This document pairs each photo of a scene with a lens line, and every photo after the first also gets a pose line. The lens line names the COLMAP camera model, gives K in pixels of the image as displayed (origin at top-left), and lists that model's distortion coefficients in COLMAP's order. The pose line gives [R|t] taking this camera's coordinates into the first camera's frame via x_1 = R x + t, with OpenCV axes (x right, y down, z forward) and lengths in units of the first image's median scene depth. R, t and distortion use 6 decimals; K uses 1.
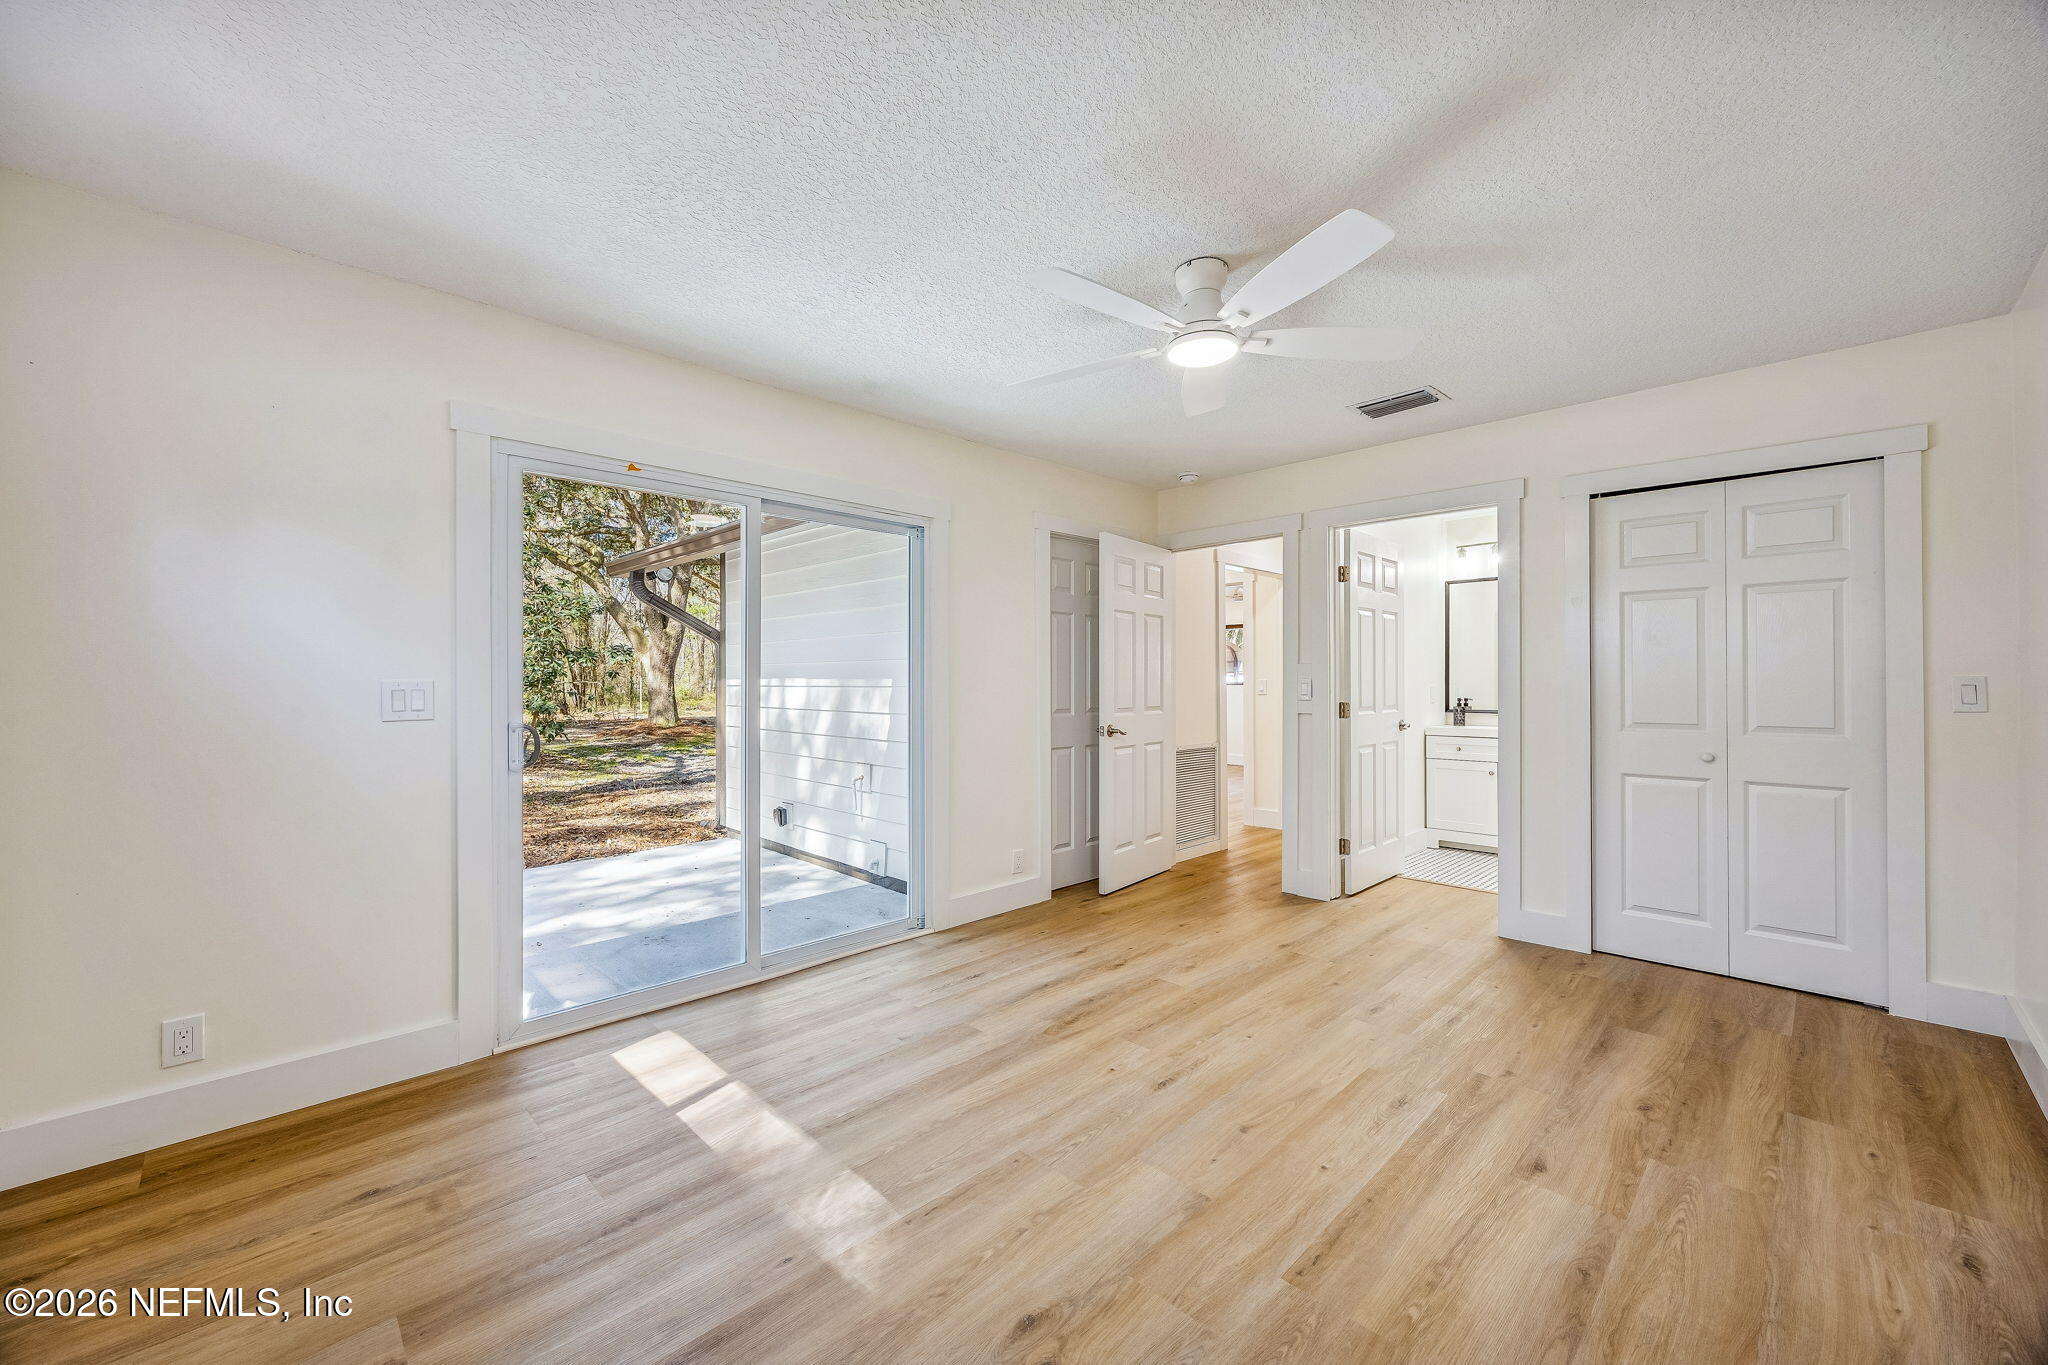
lens RADIAL K [[798.0, 0, 1018.9], [0, 798.0, 683.0], [0, 0, 1]] dist [-0.000718, -0.000112]
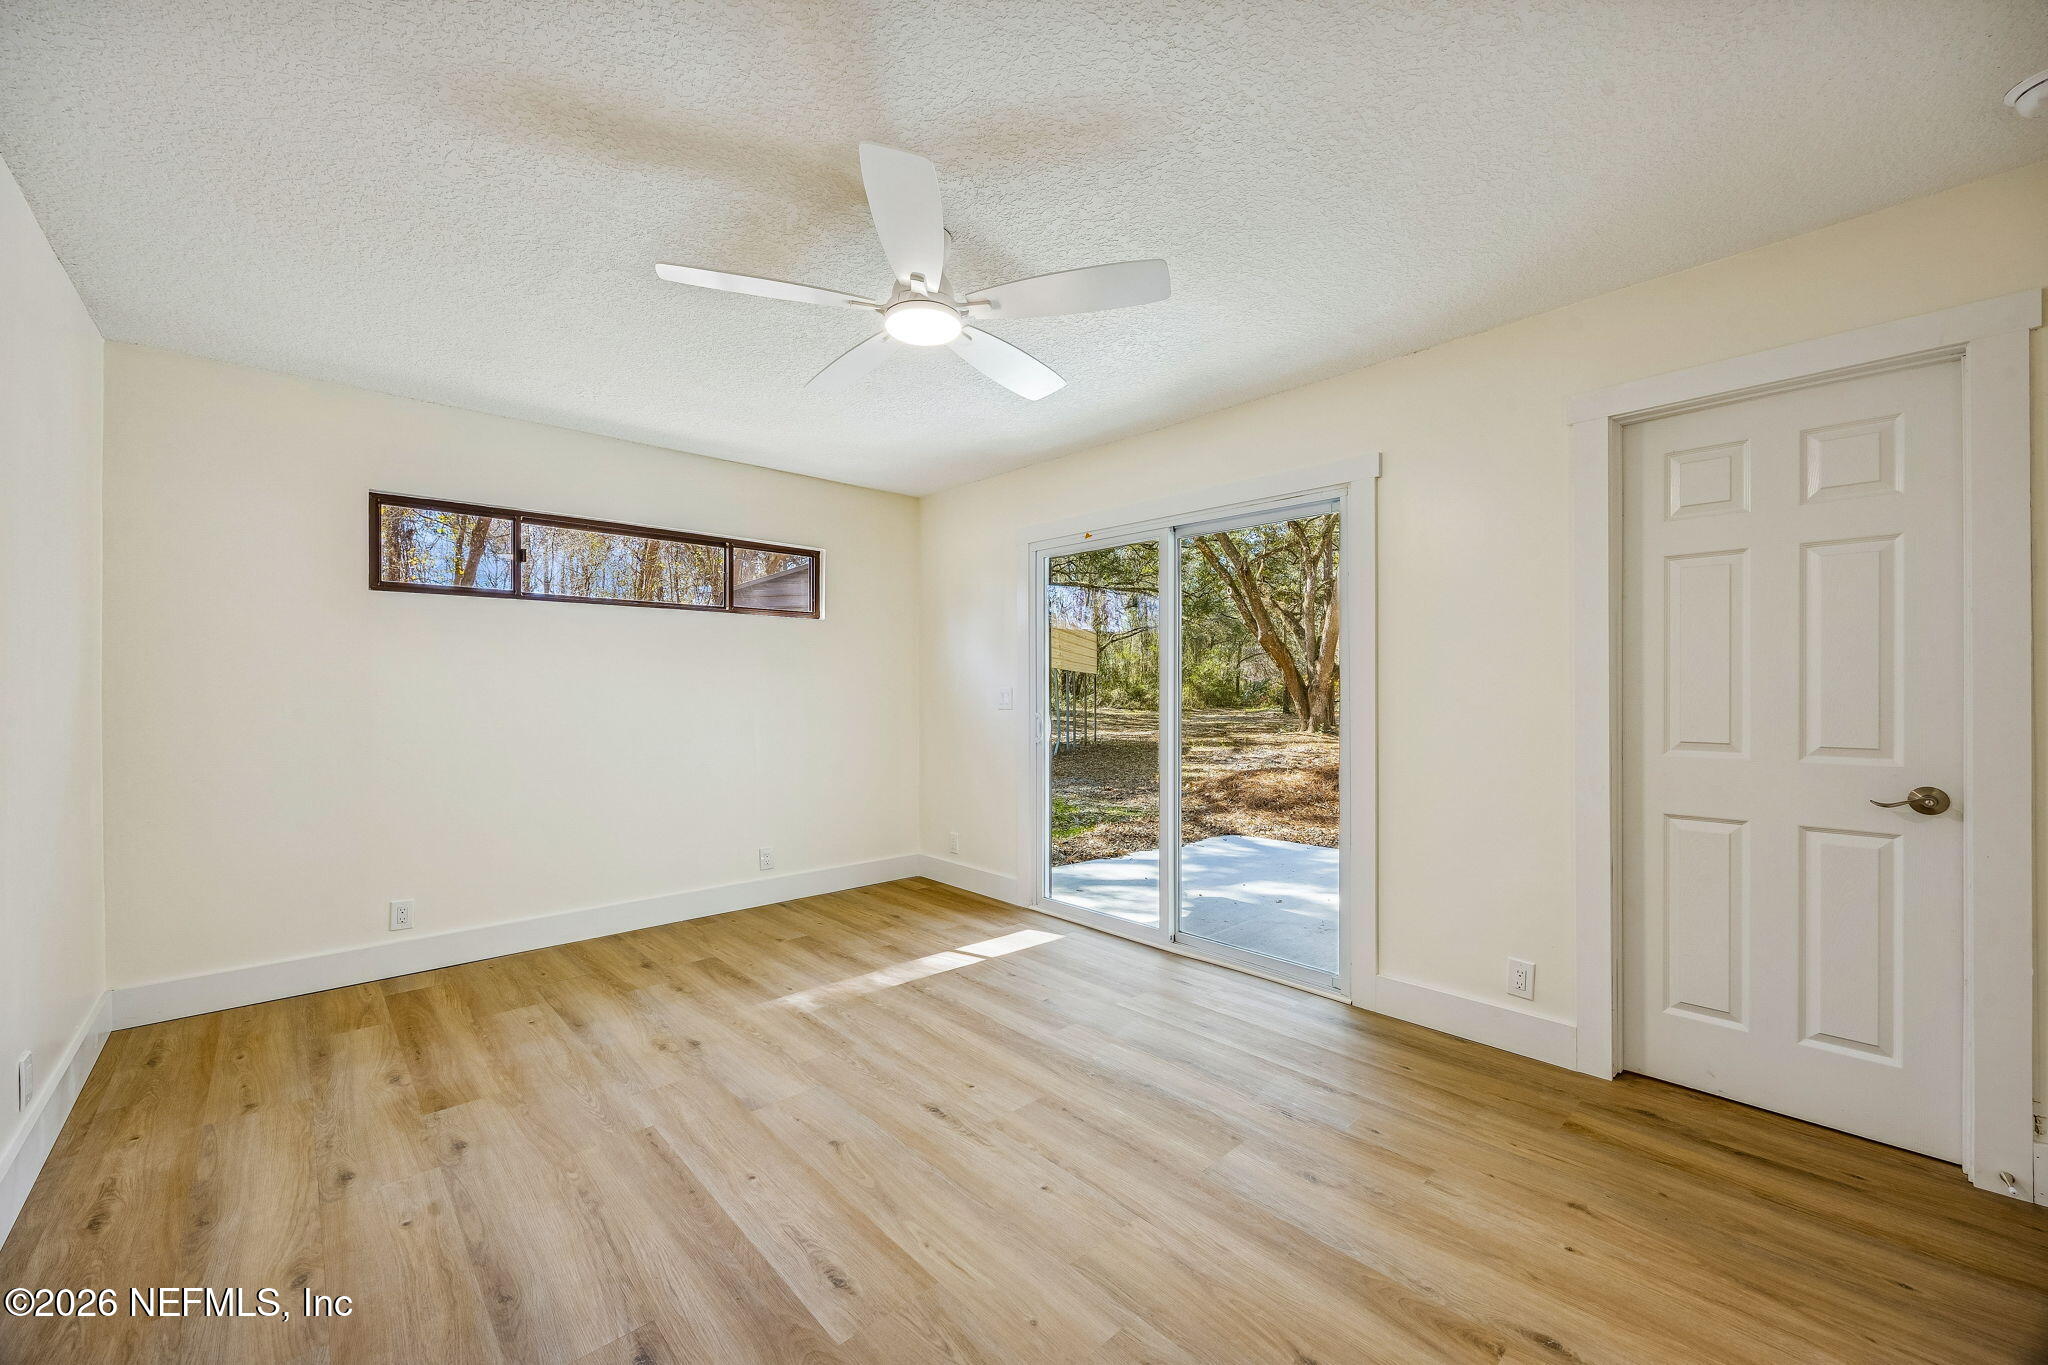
lens RADIAL K [[798.0, 0, 1020.1], [0, 798.0, 688.9], [0, 0, 1]] dist [-0.000718, -0.000112]
pose [[-0.032060, 0.002335, -0.999483, 1.234274], [-0.001472, 0.999996, 0.002383, -0.005371], [0.999485, 0.001548, -0.032057, 1.233785]]
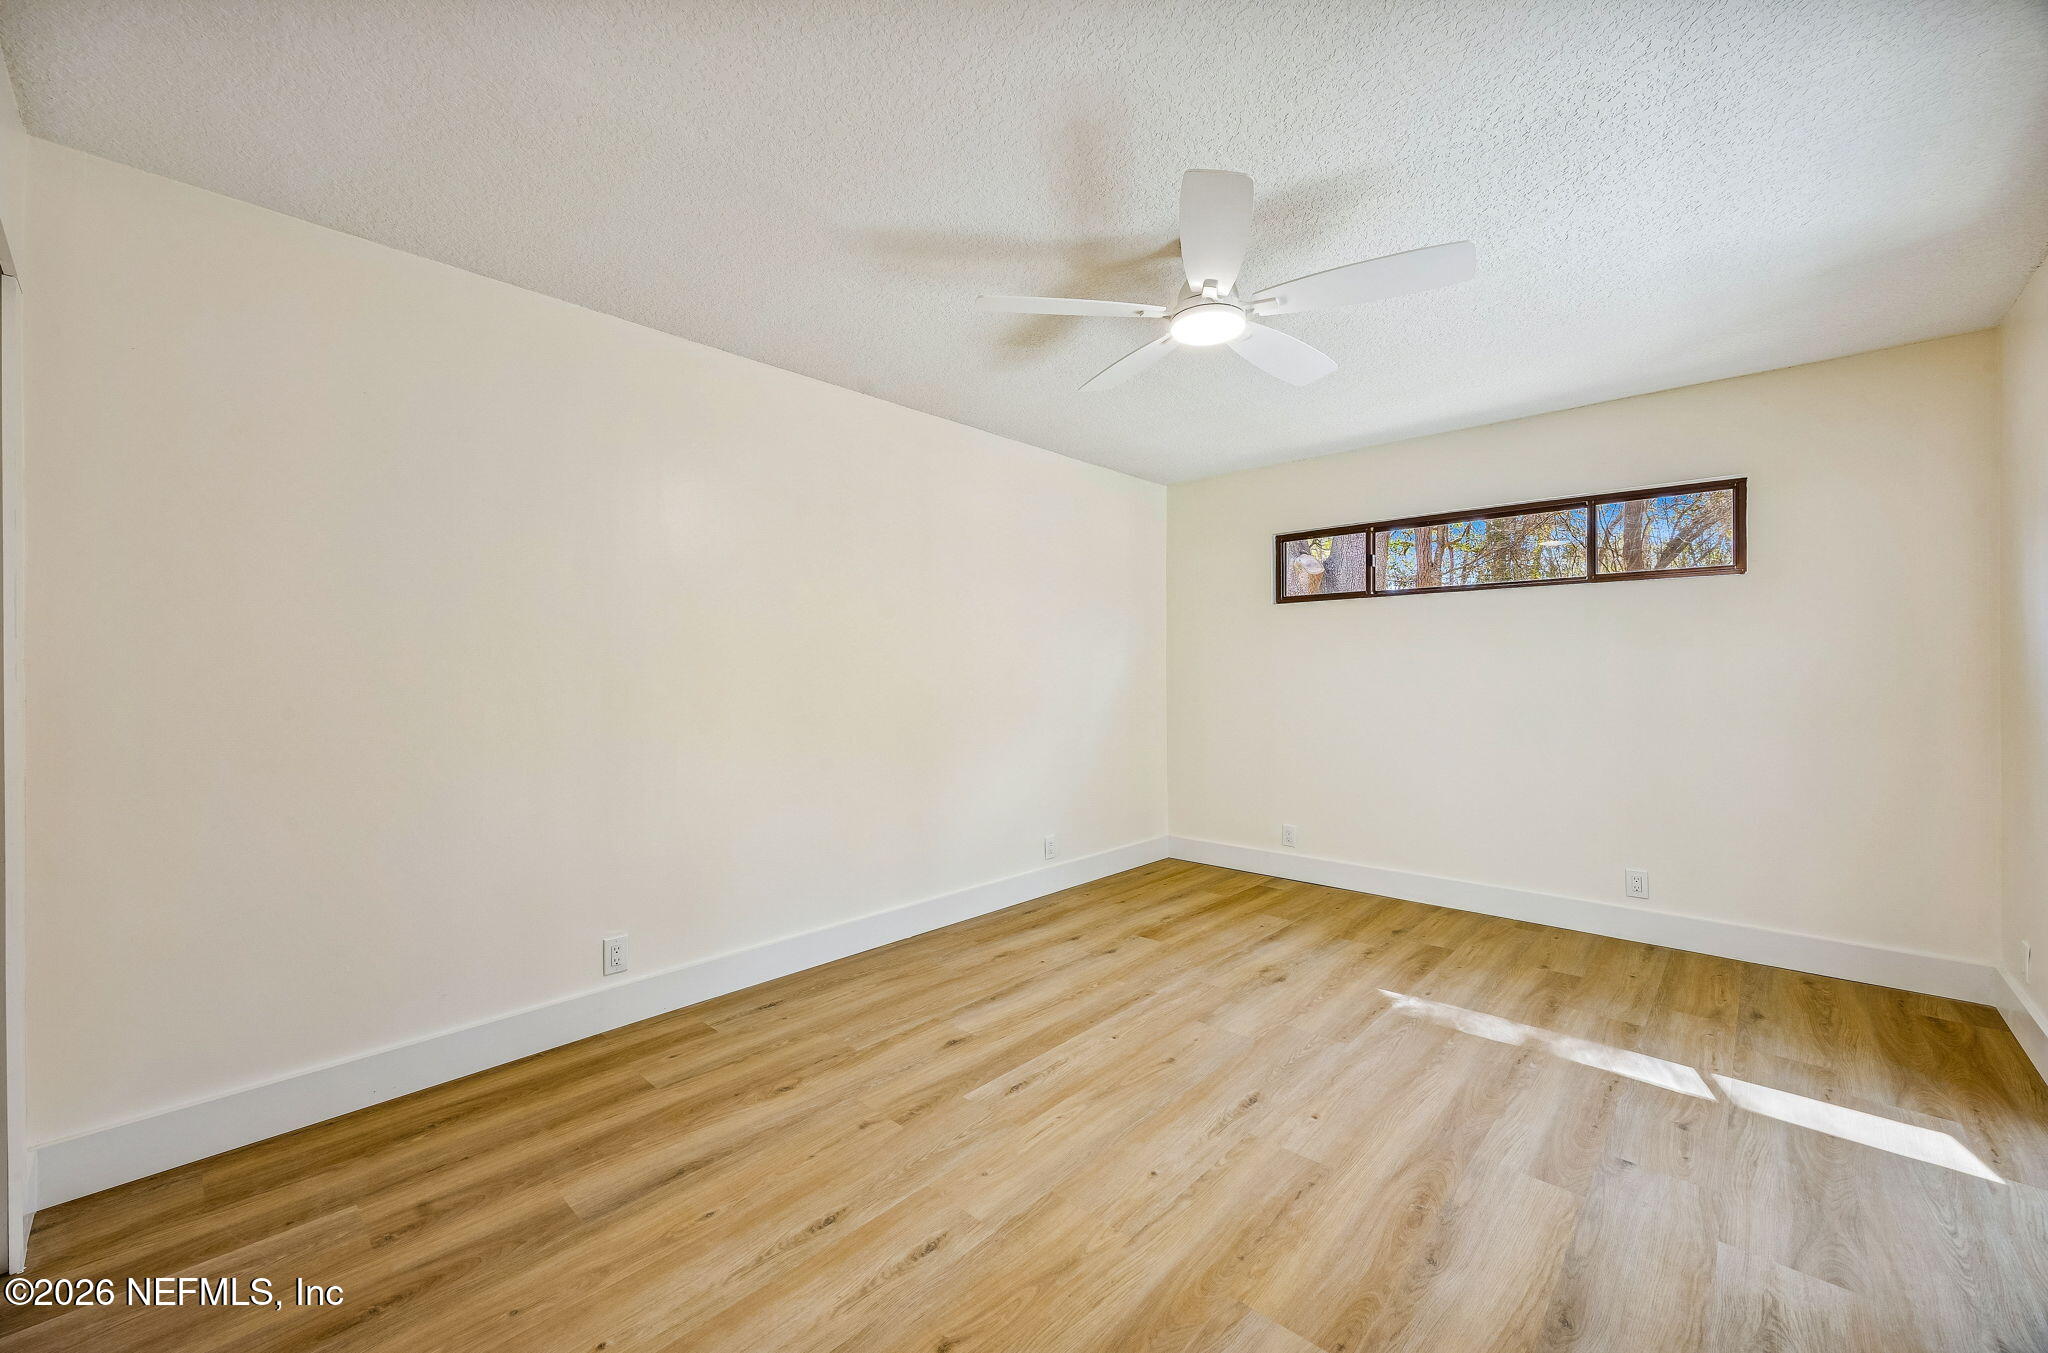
lens RADIAL K [[796.1, 0, 1018.7], [0, 796.1, 666.6], [0, 0, 1]] dist [-0.000992, -0.000063]
pose [[-0.999023, 0.005154, -0.043895, 0.540341], [0.005459, 0.999962, -0.006822, -0.006127], [0.043858, -0.007055, -0.999013, 2.106546]]
